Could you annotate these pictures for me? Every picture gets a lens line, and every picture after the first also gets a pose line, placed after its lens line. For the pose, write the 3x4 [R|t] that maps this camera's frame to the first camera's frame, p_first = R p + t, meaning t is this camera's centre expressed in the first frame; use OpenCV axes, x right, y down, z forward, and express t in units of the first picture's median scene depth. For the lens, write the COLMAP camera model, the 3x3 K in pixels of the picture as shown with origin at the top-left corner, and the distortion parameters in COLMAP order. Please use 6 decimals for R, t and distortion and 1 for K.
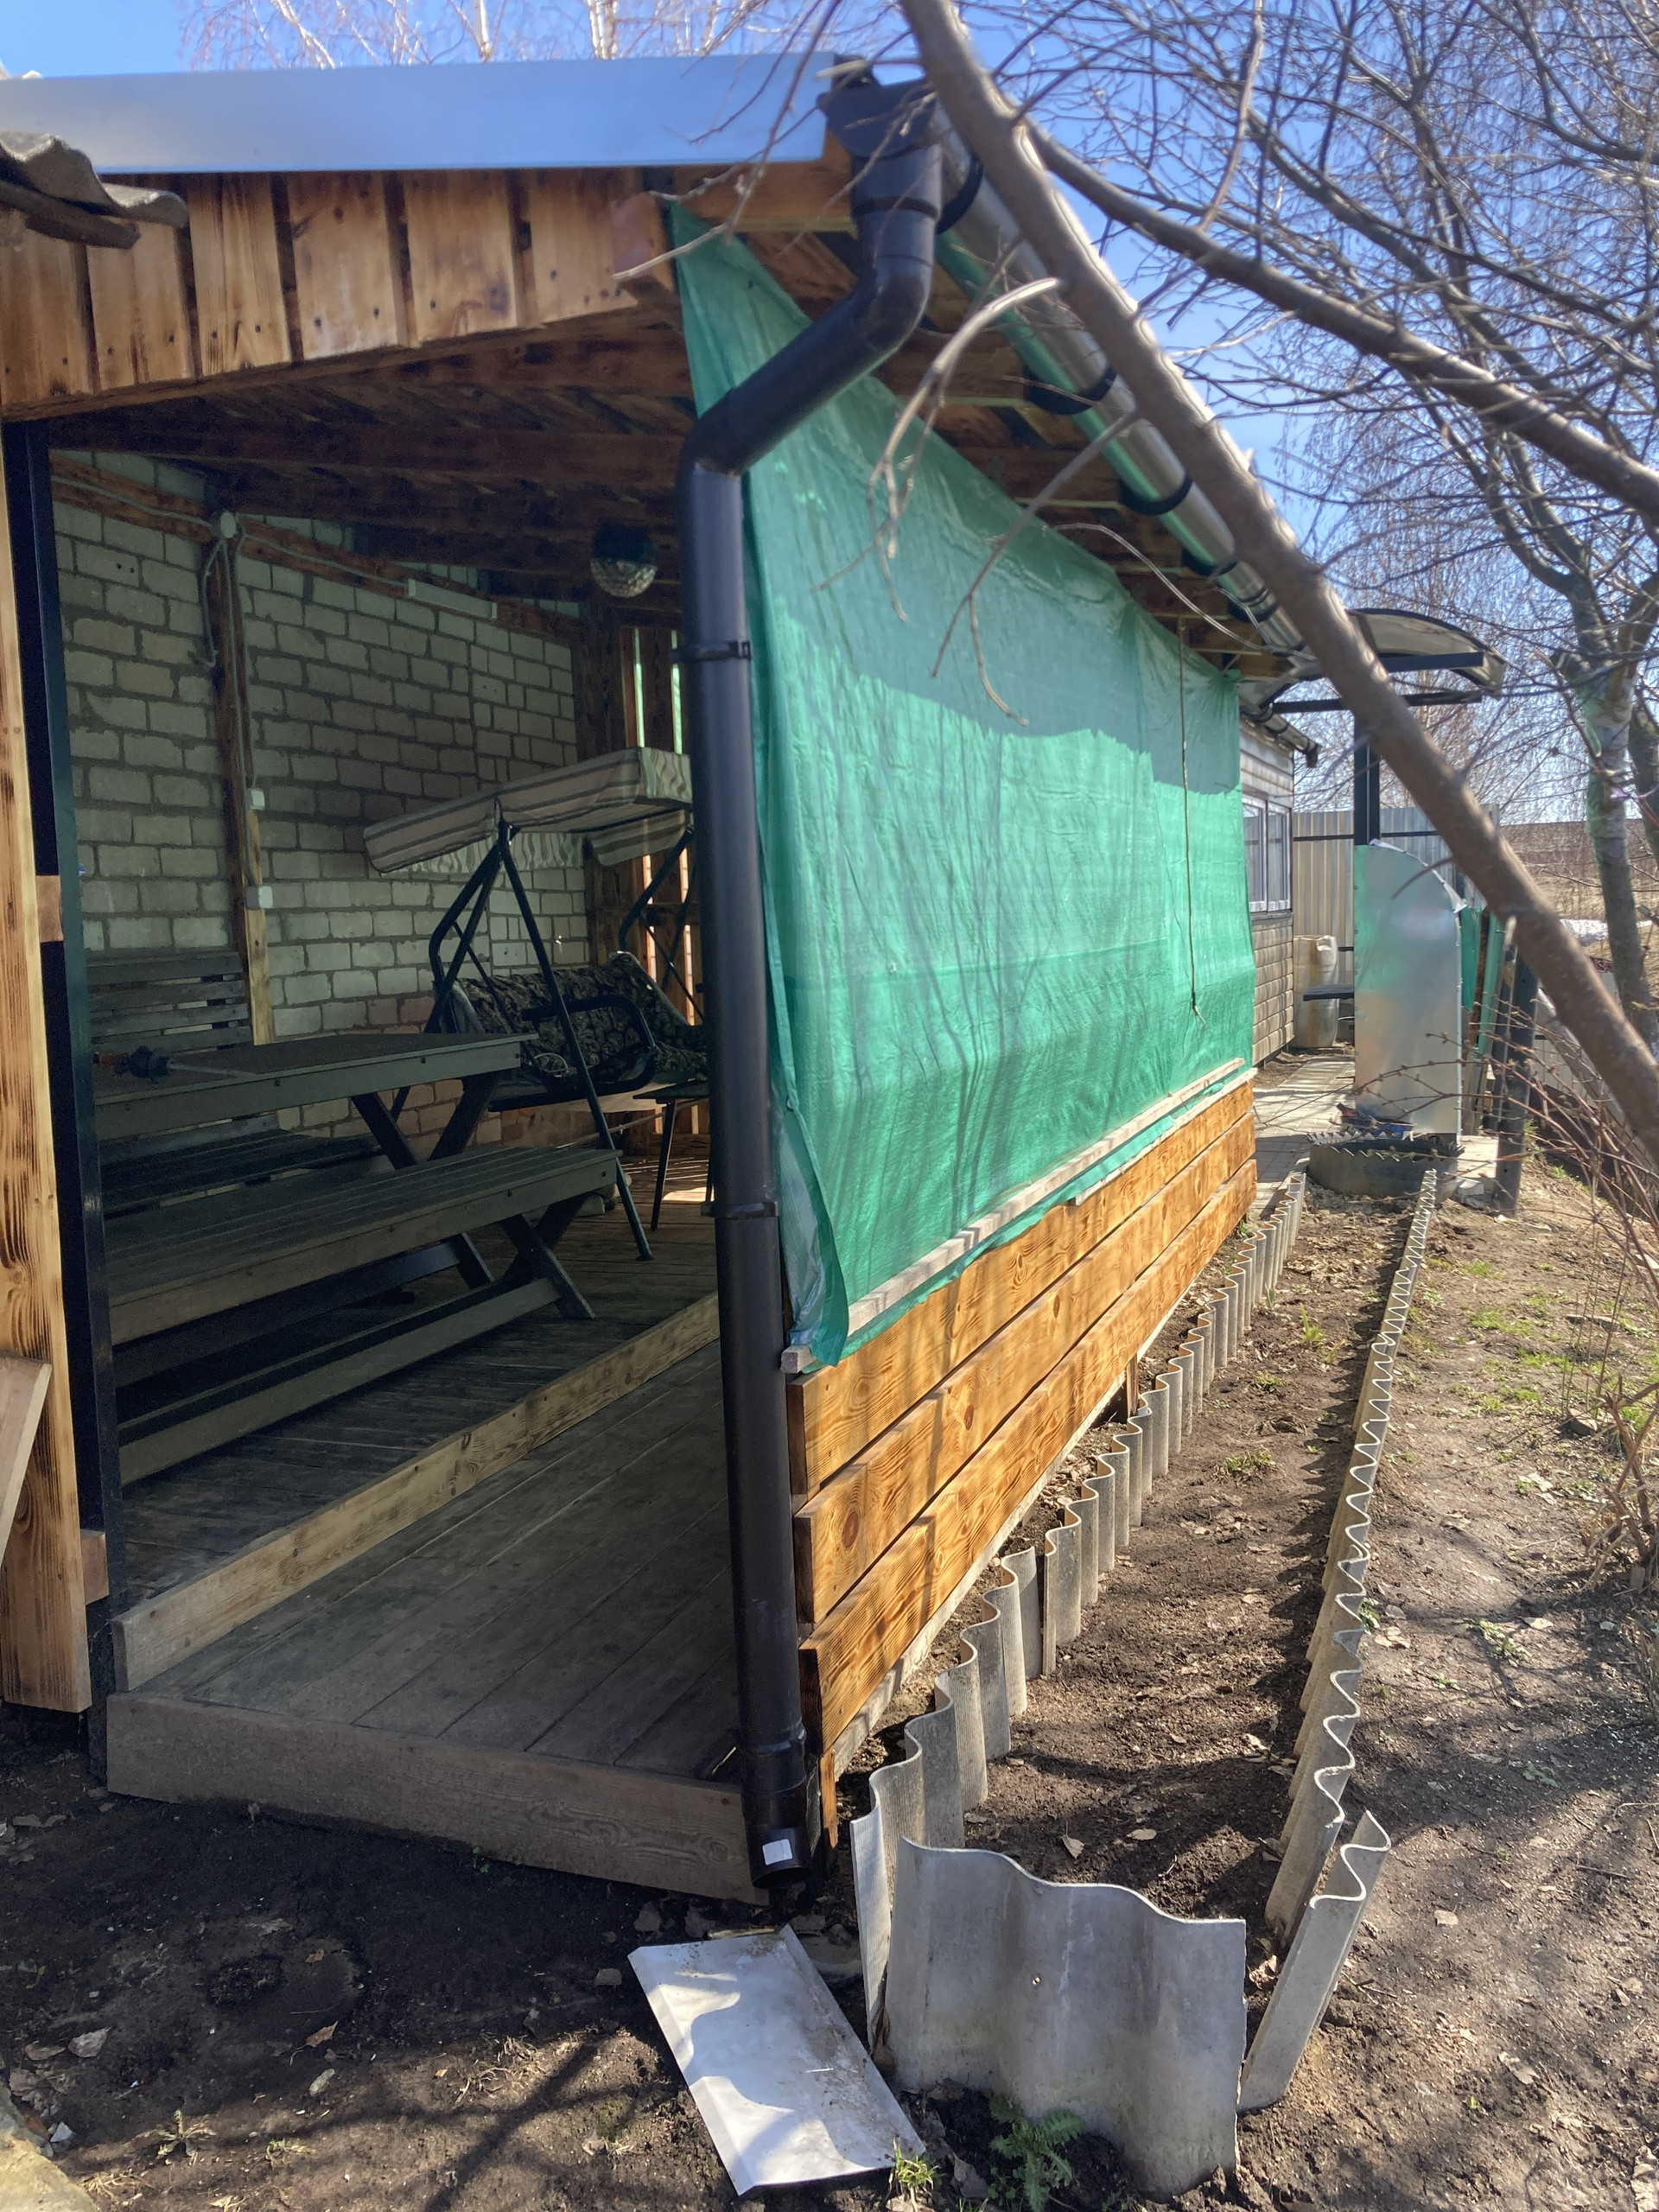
lens RADIAL K [[1806.4, 0, 830.3], [0, 1806.4, 1108.8], [0, 0, 1]] dist [0.045484, -0.061257]
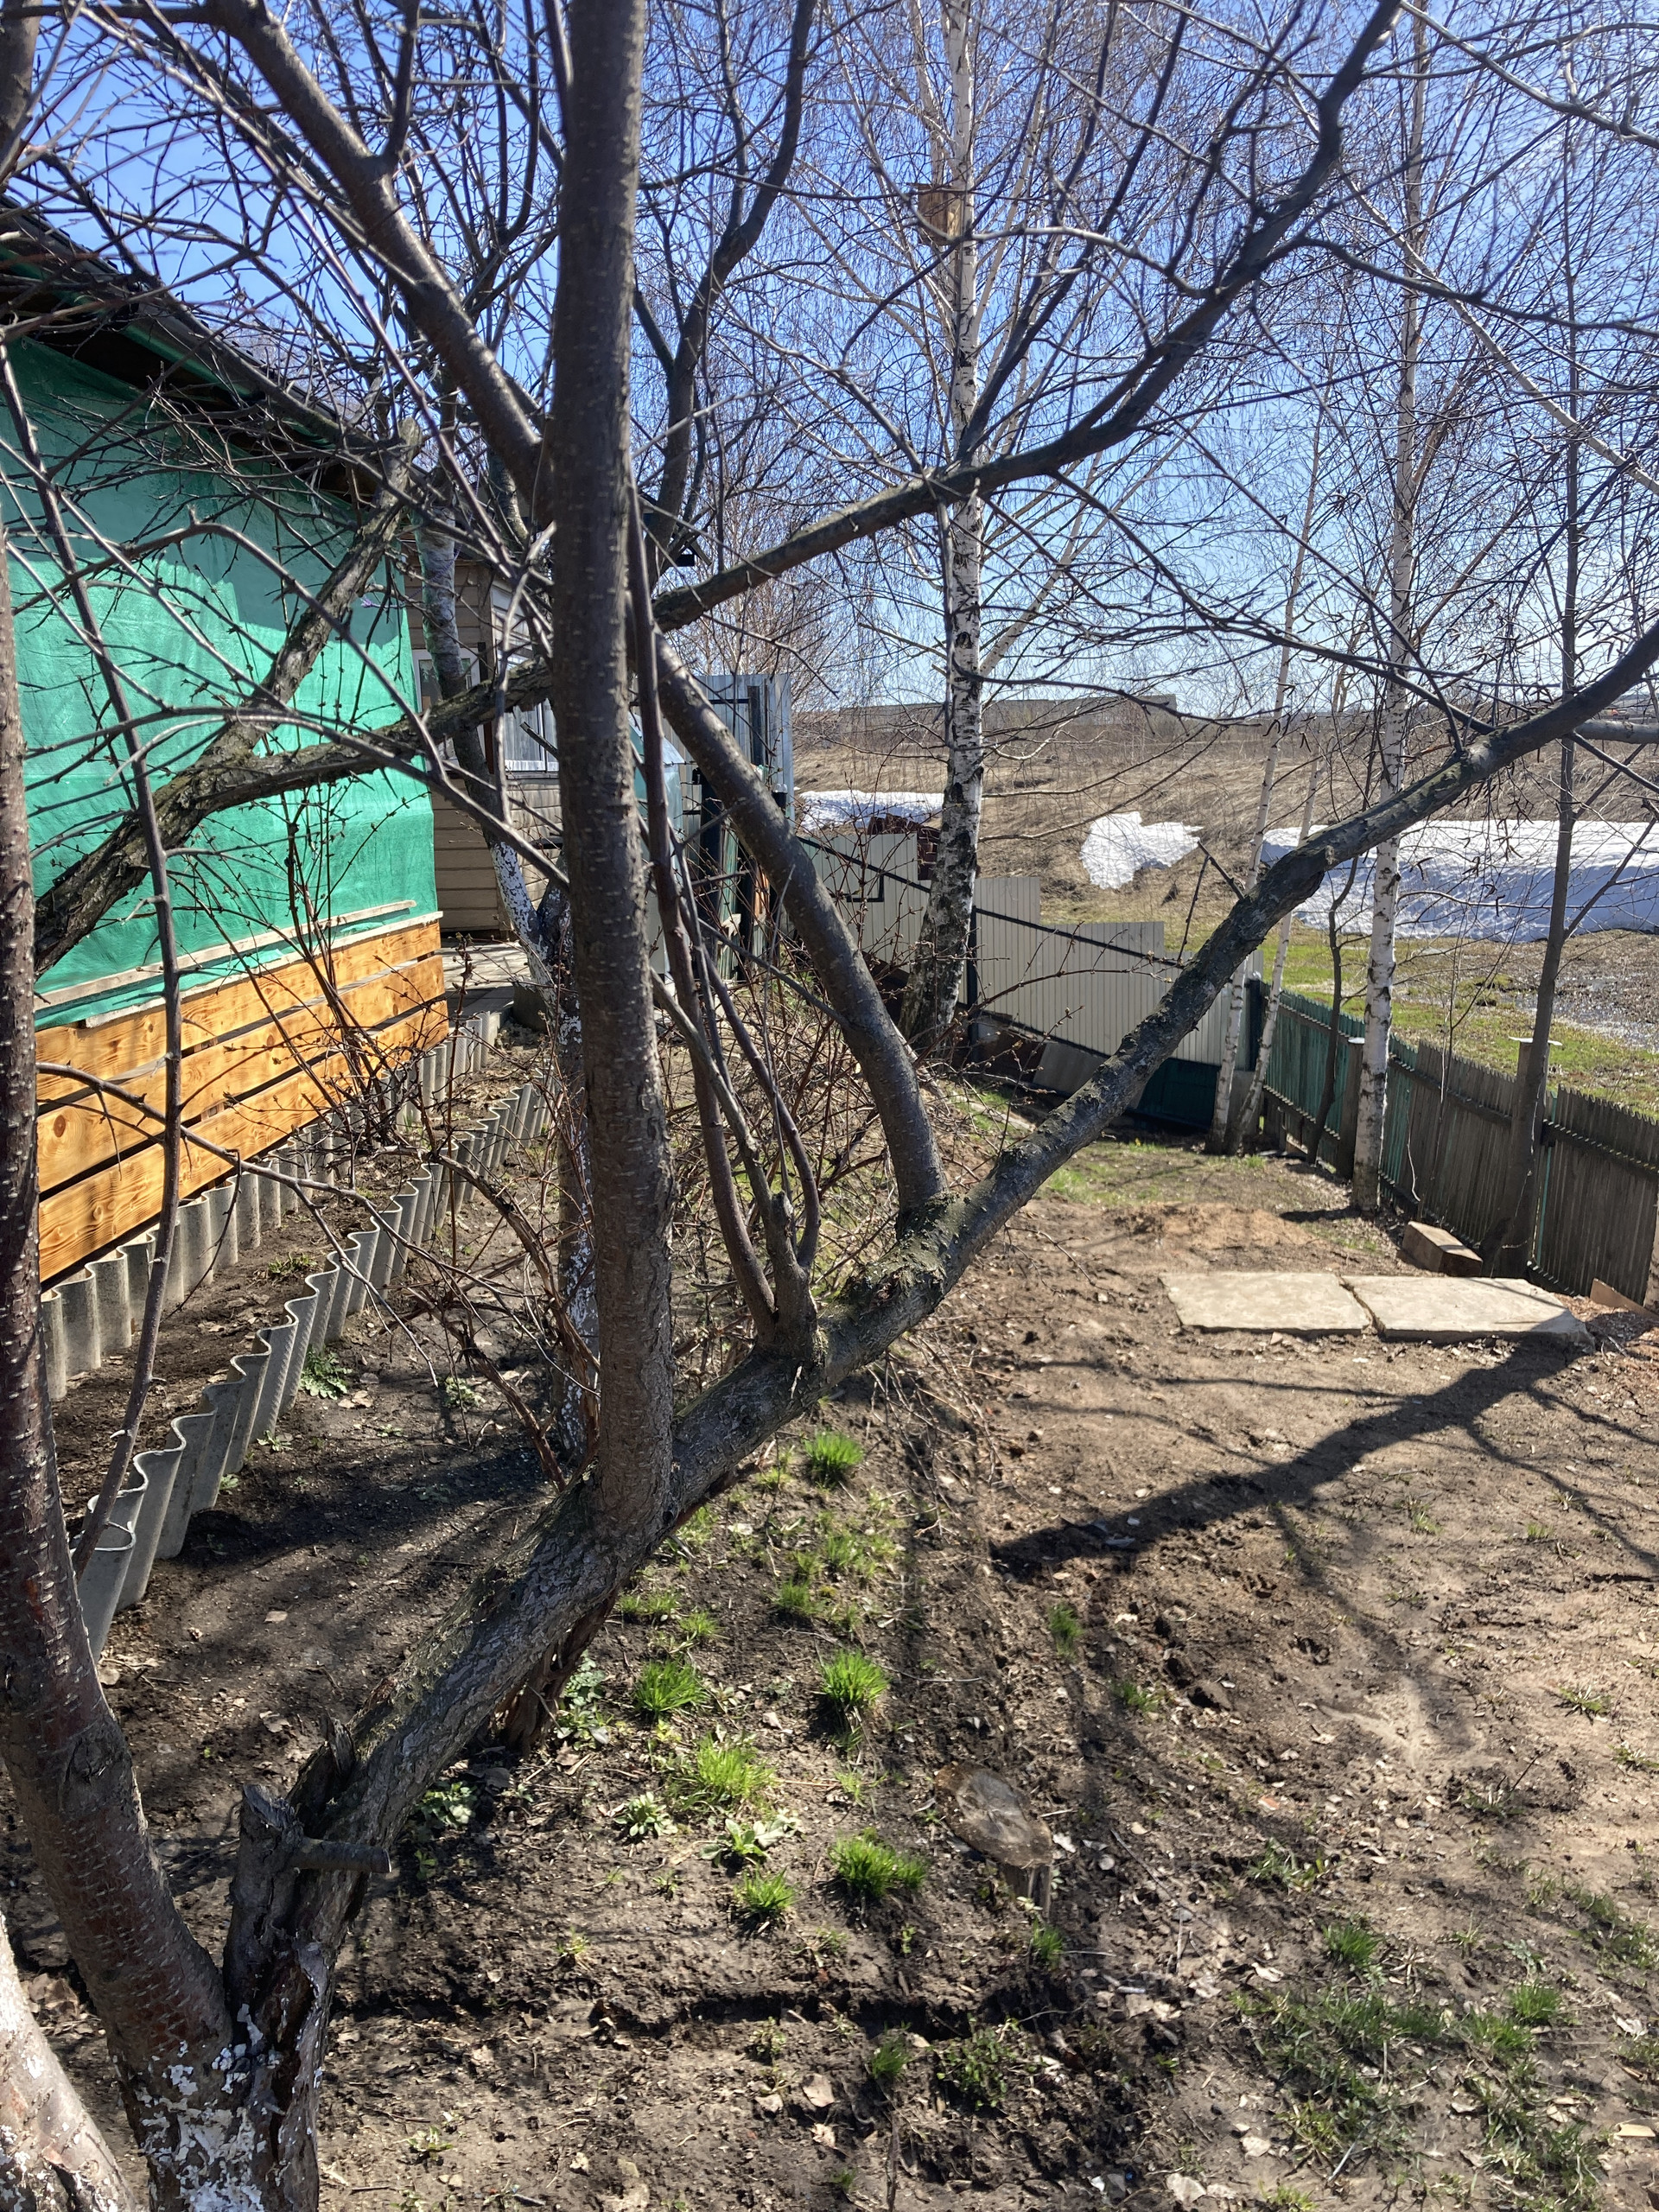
lens RADIAL K [[1806.4, 0, 830.3], [0, 1806.4, 1105.5], [0, 0, 1]] dist [0.045484, -0.061257]
pose [[0.947936, -0.054553, 0.313753, 0.239283], [0.033549, 0.996843, 0.071964, 0.043384], [-0.316688, -0.057692, 0.946774, -0.113875]]
